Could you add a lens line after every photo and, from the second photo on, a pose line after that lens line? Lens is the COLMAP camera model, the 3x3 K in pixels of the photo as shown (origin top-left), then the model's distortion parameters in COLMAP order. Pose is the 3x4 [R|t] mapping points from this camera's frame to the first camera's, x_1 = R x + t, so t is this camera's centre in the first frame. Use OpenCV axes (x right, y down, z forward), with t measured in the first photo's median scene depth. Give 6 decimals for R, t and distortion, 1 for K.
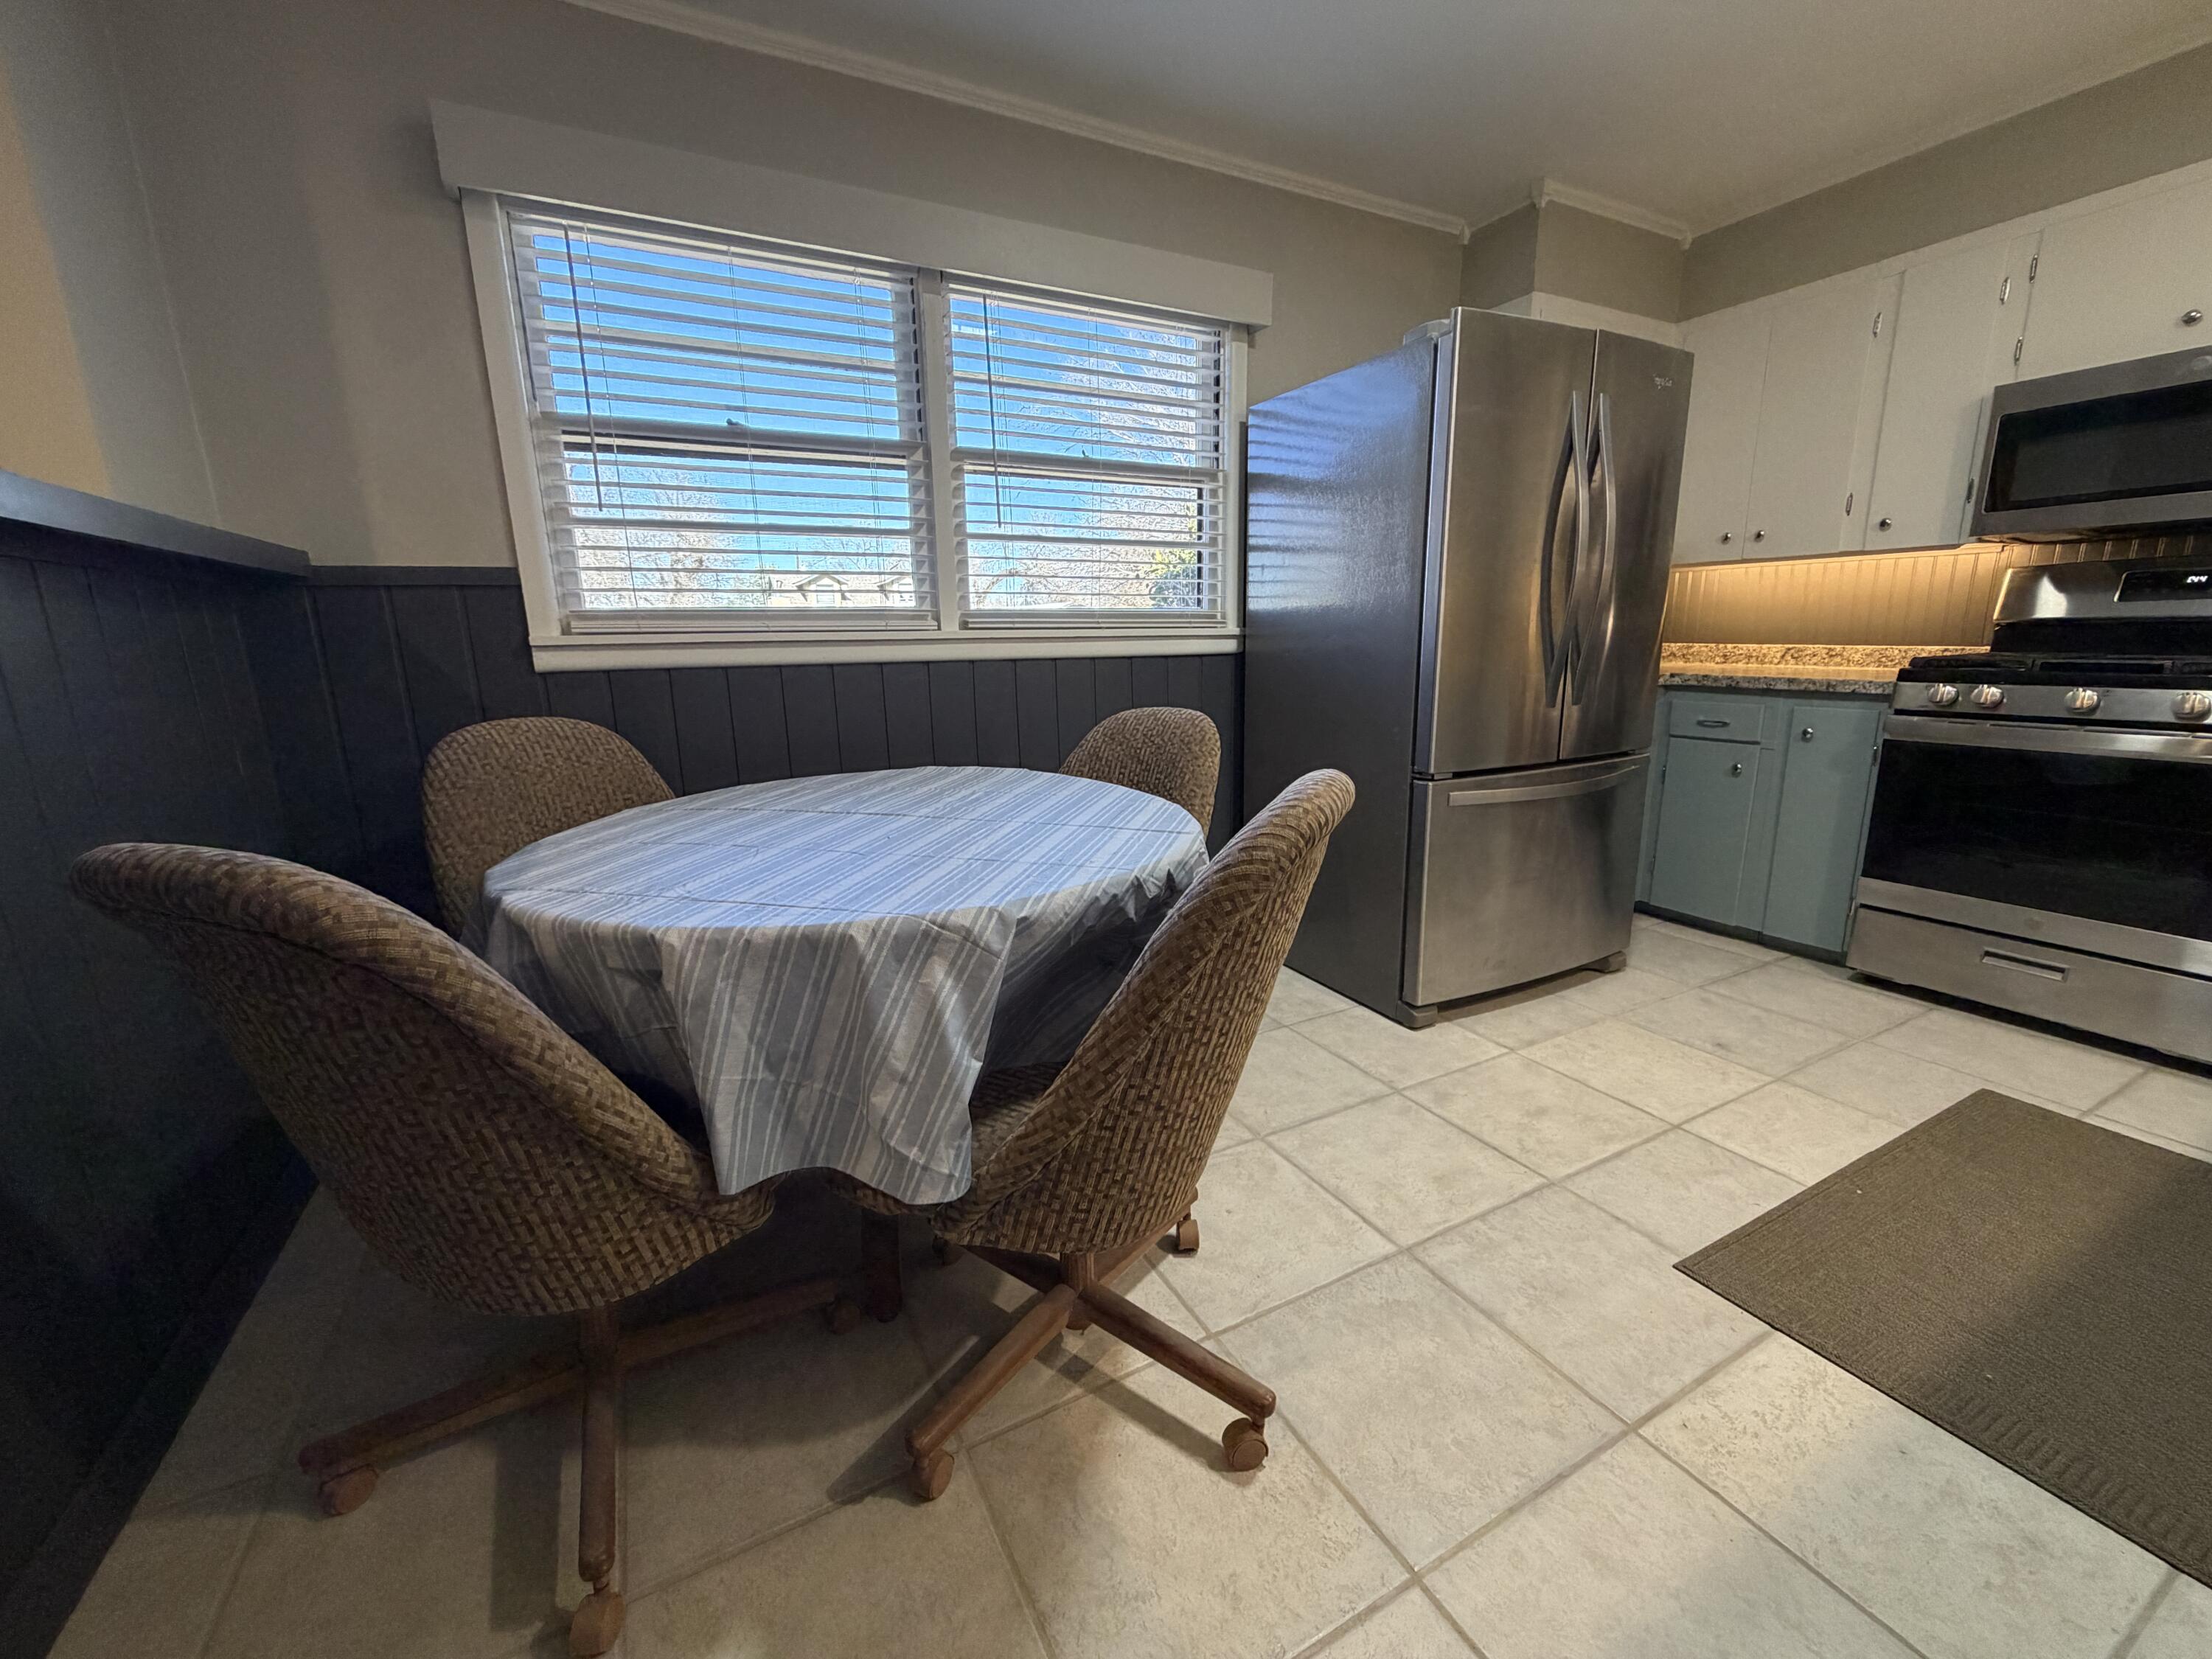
lens RADIAL K [[882.1, 0, 1097.4], [0, 882.1, 830.5], [0, 0, 1]] dist [-0.000827, 0.000170]
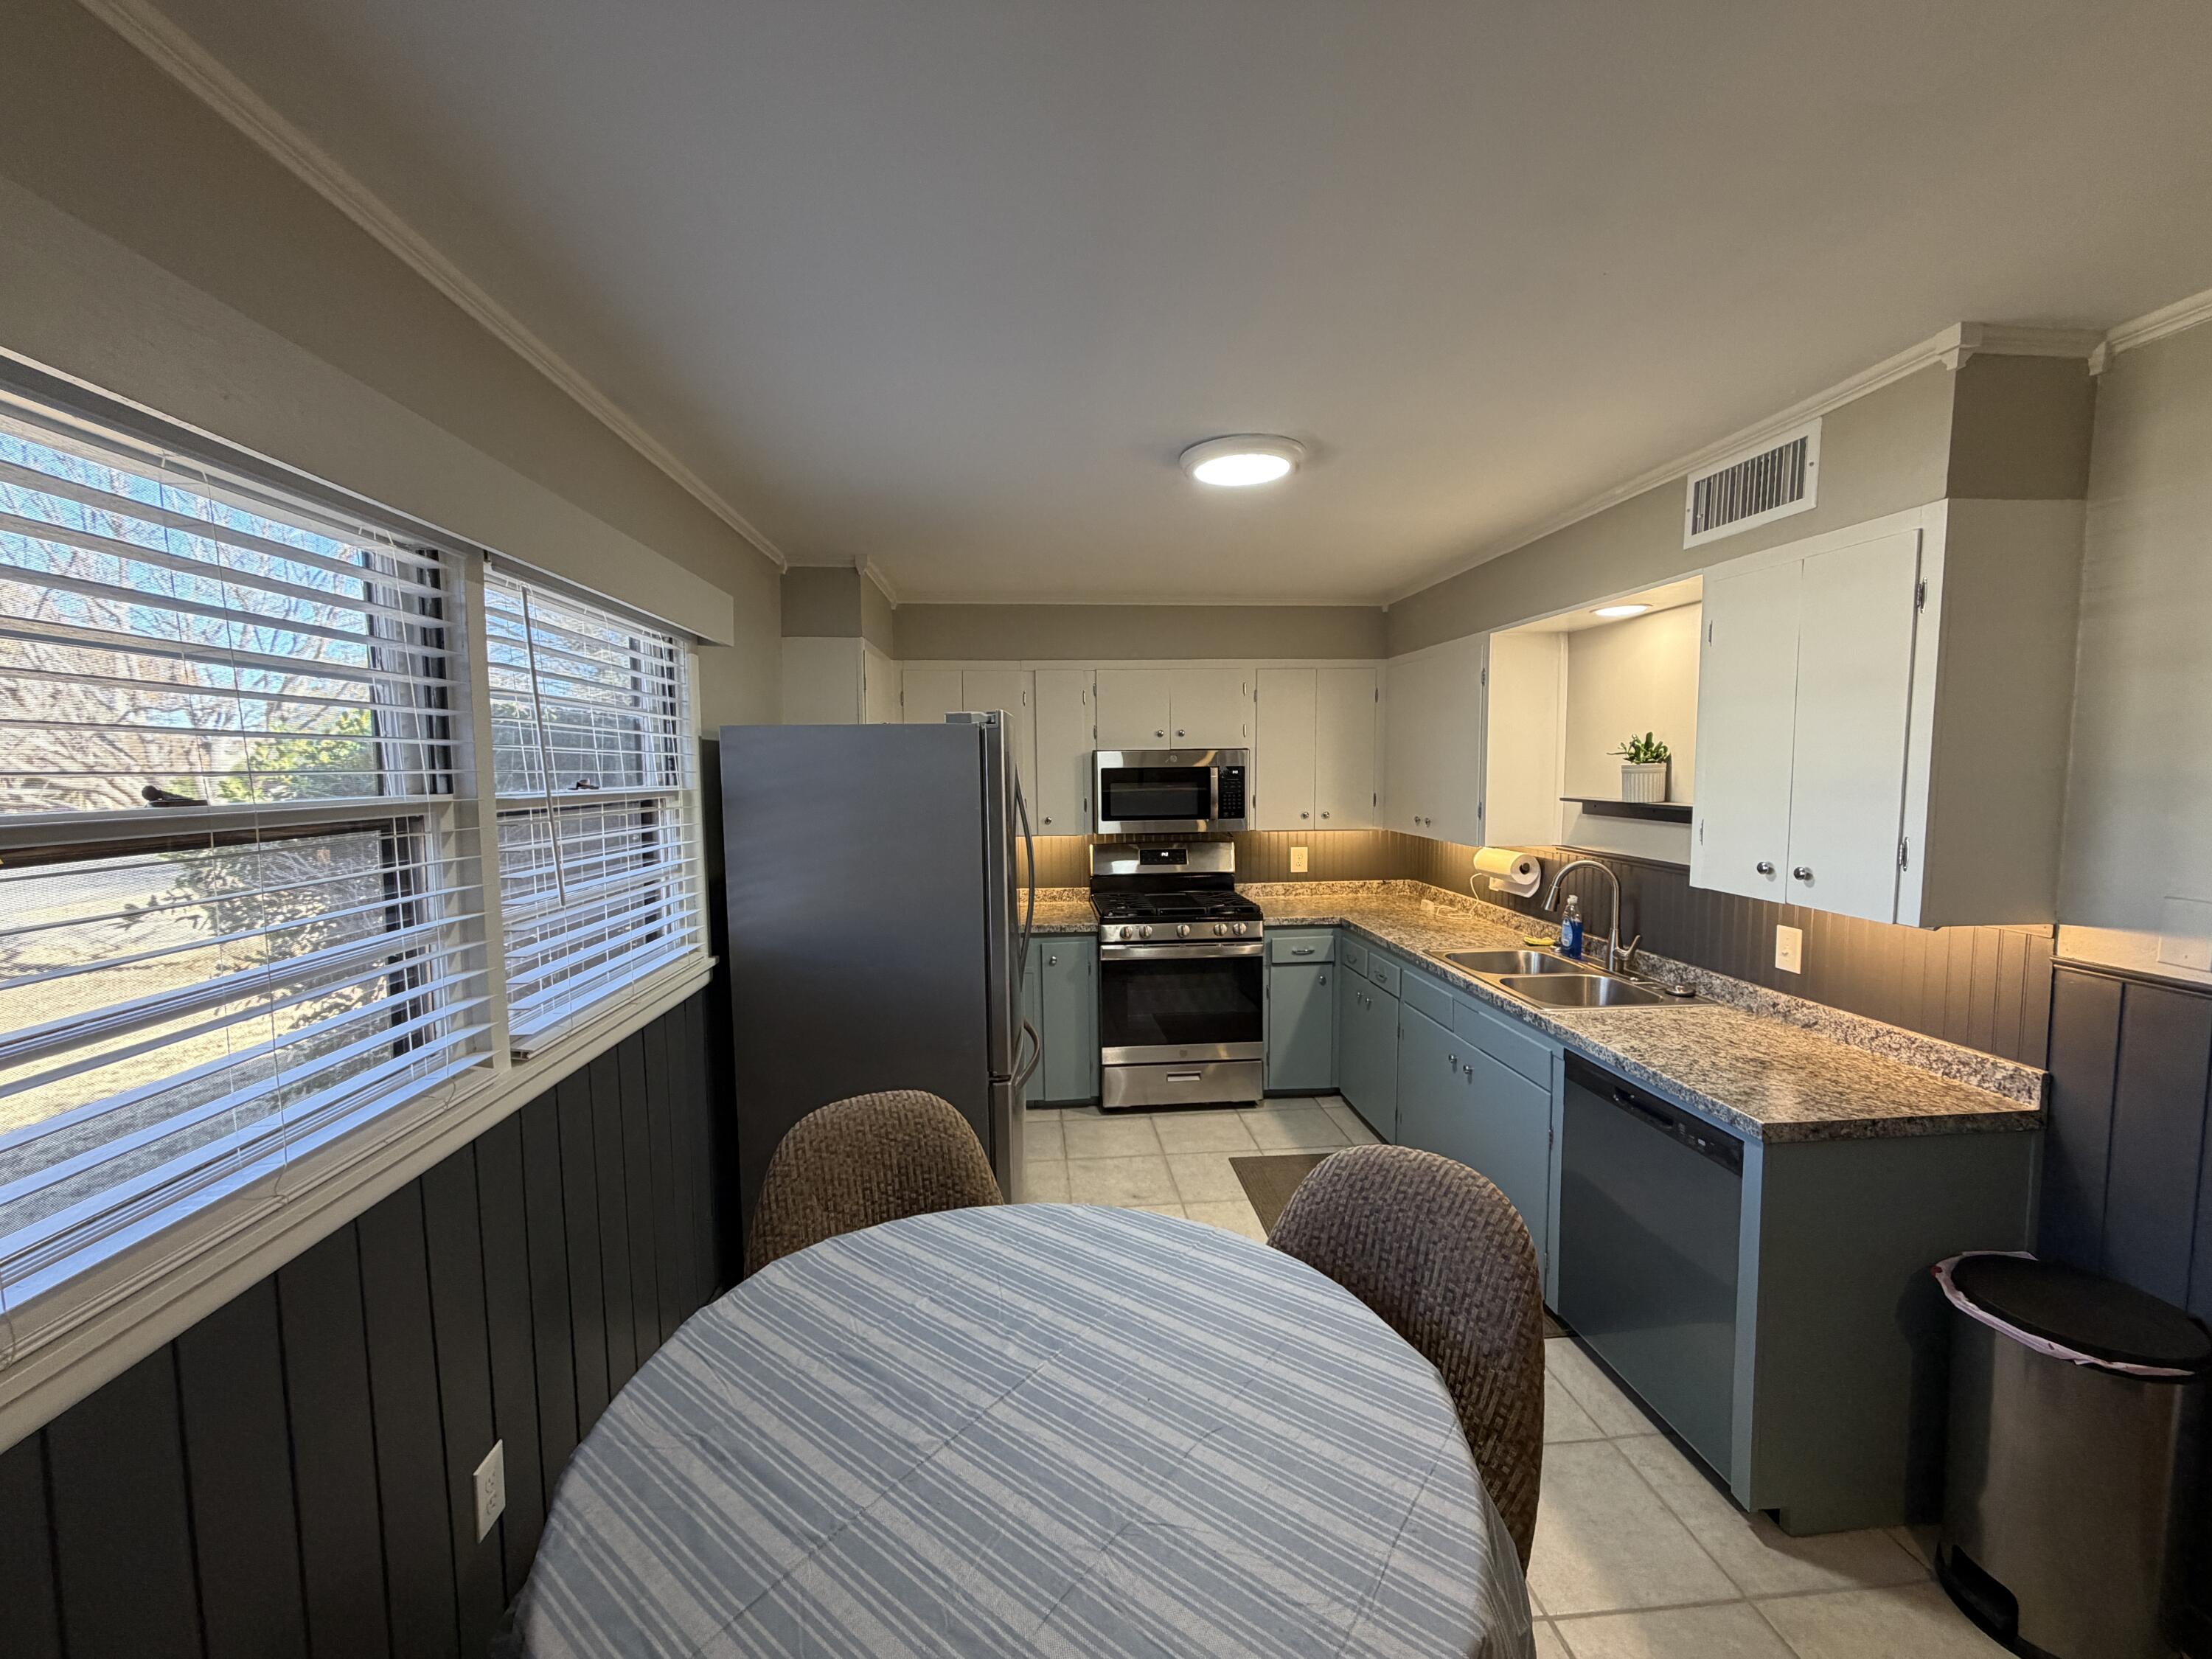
lens RADIAL K [[882.1, 0, 1102.2], [0, 882.1, 832.3], [0, 0, 1]] dist [-0.000827, 0.000170]
pose [[0.382272, -0.055616, 0.922375, -0.546573], [0.202847, 0.978890, -0.025045, -0.279260], [-0.901510, 0.196675, 0.385484, 0.323034]]
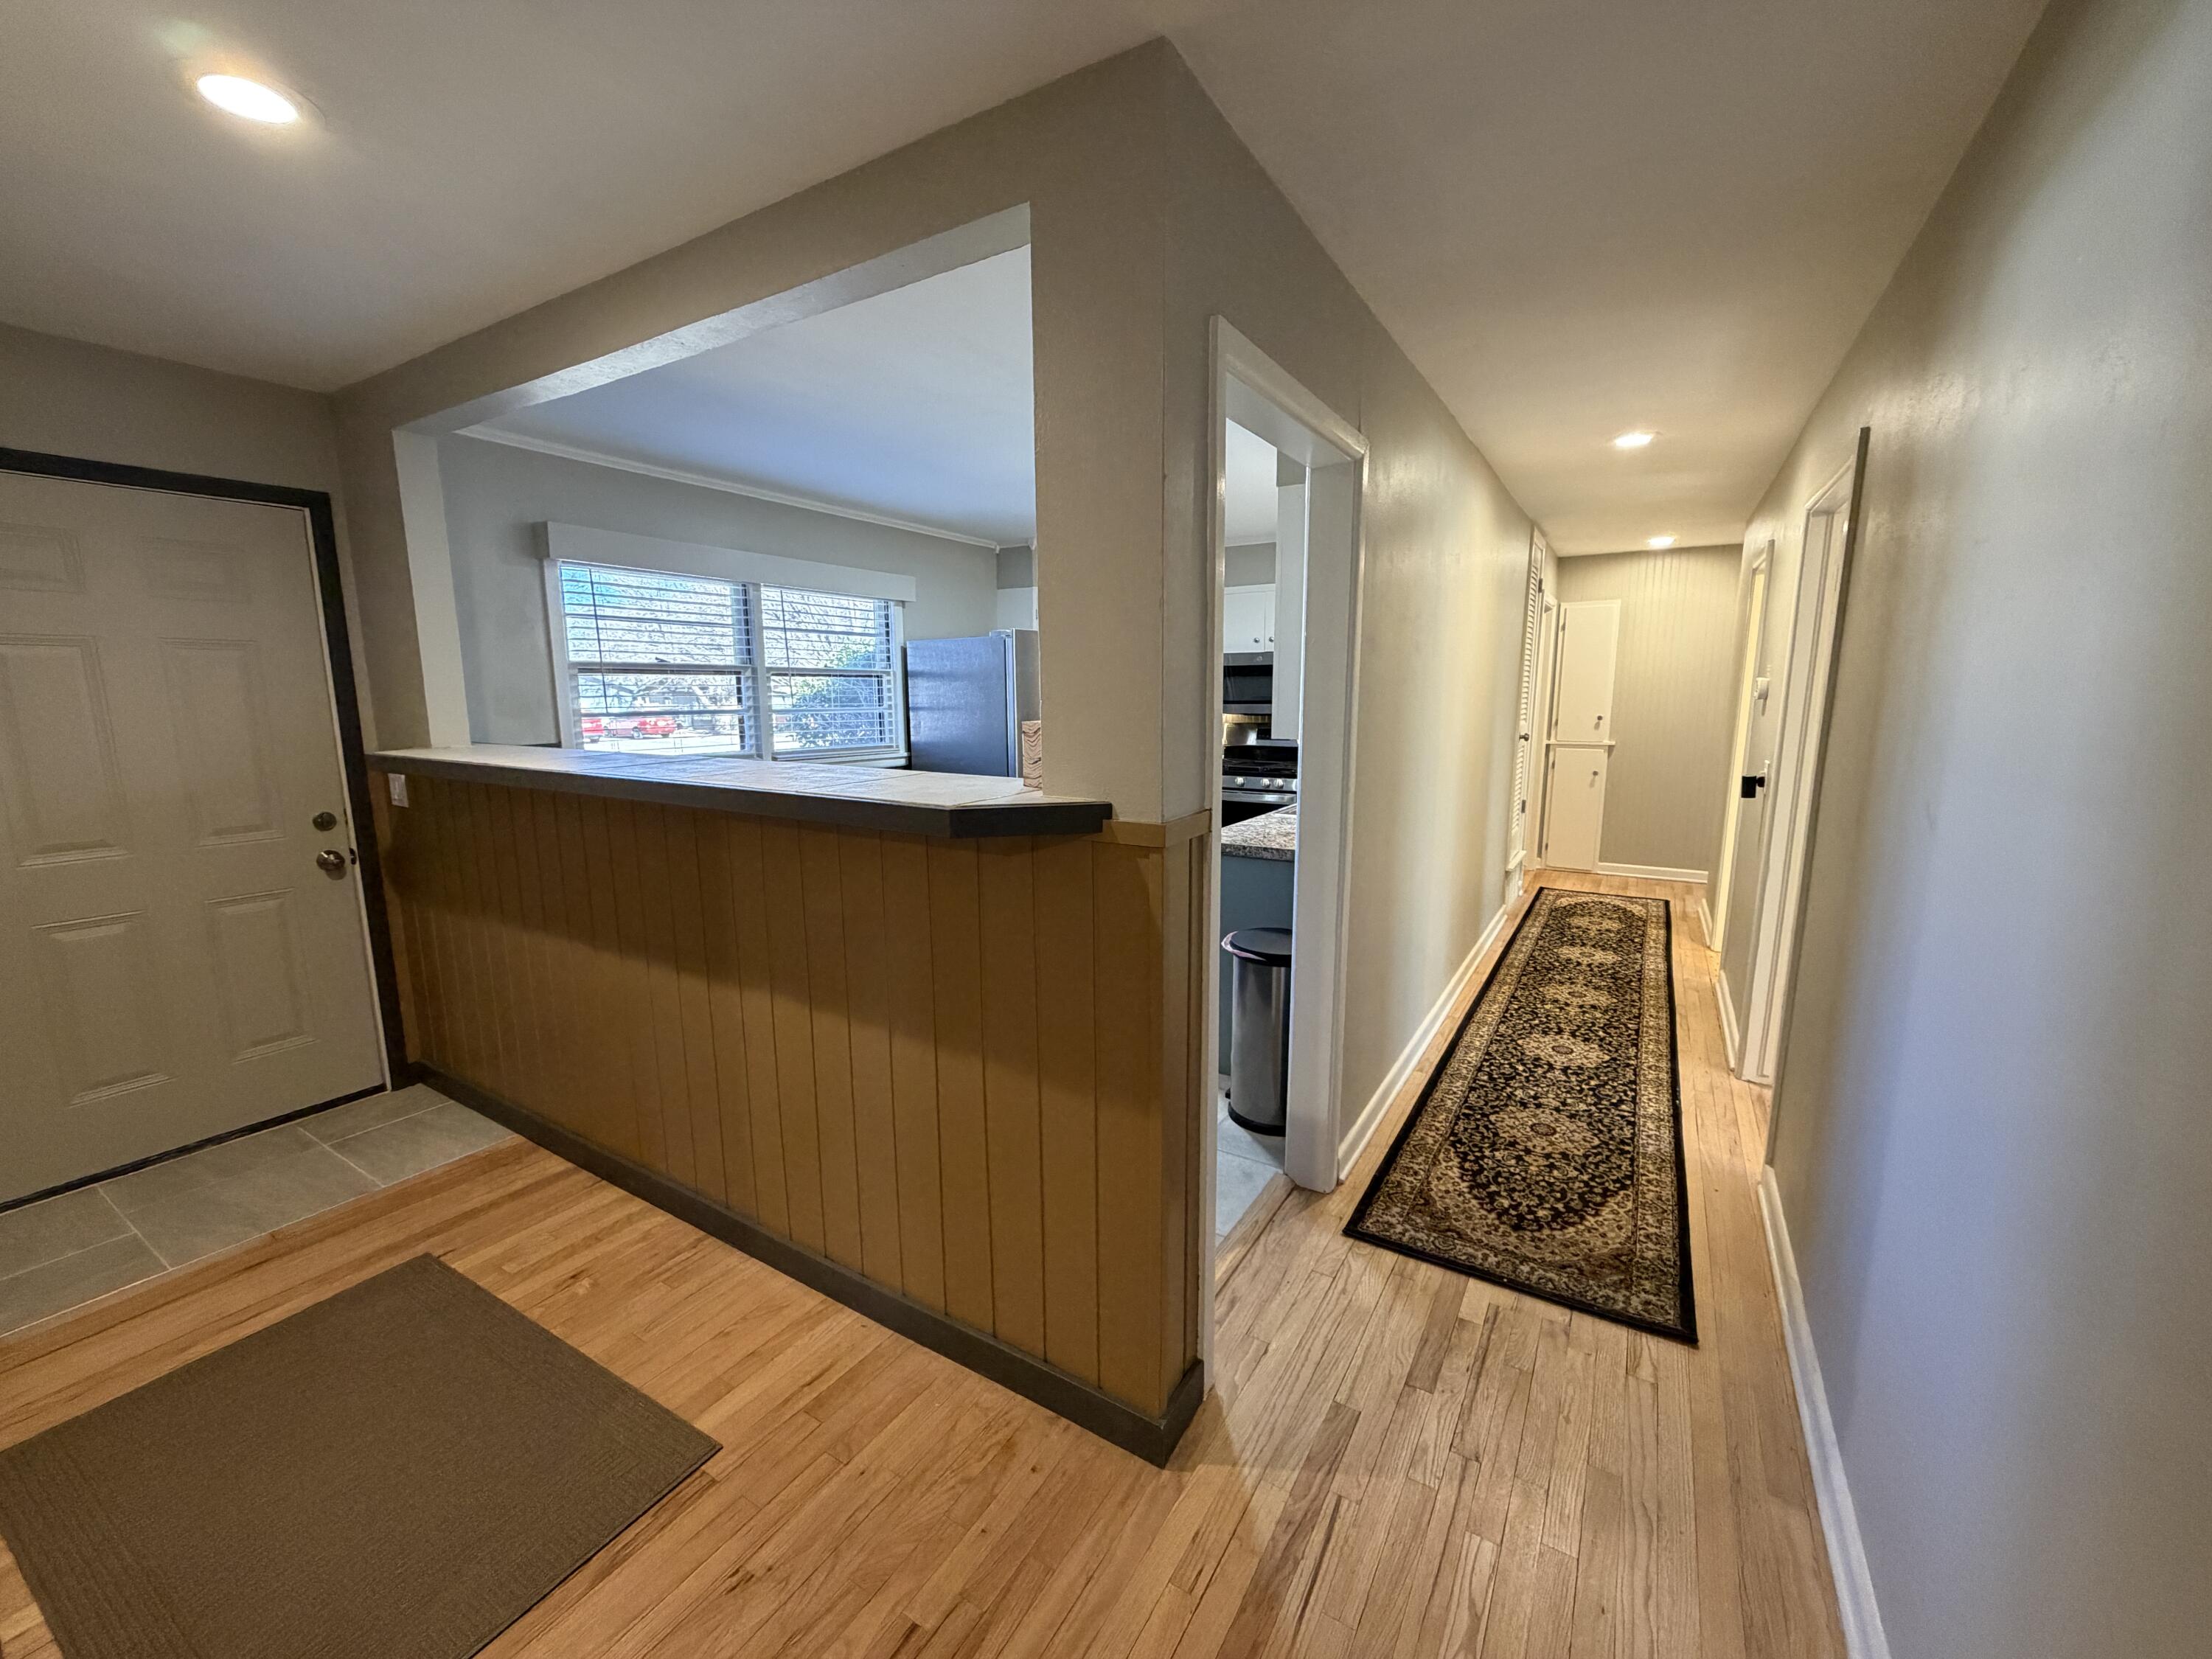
lens RADIAL K [[882.1, 0, 1099.0], [0, 882.1, 826.1], [0, 0, 1]] dist [-0.000827, 0.000170]
pose [[0.860505, -0.062730, 0.505565, -0.484503], [0.099265, 0.994015, -0.045619, 0.052740], [-0.499677, 0.089440, 0.861582, -0.865744]]
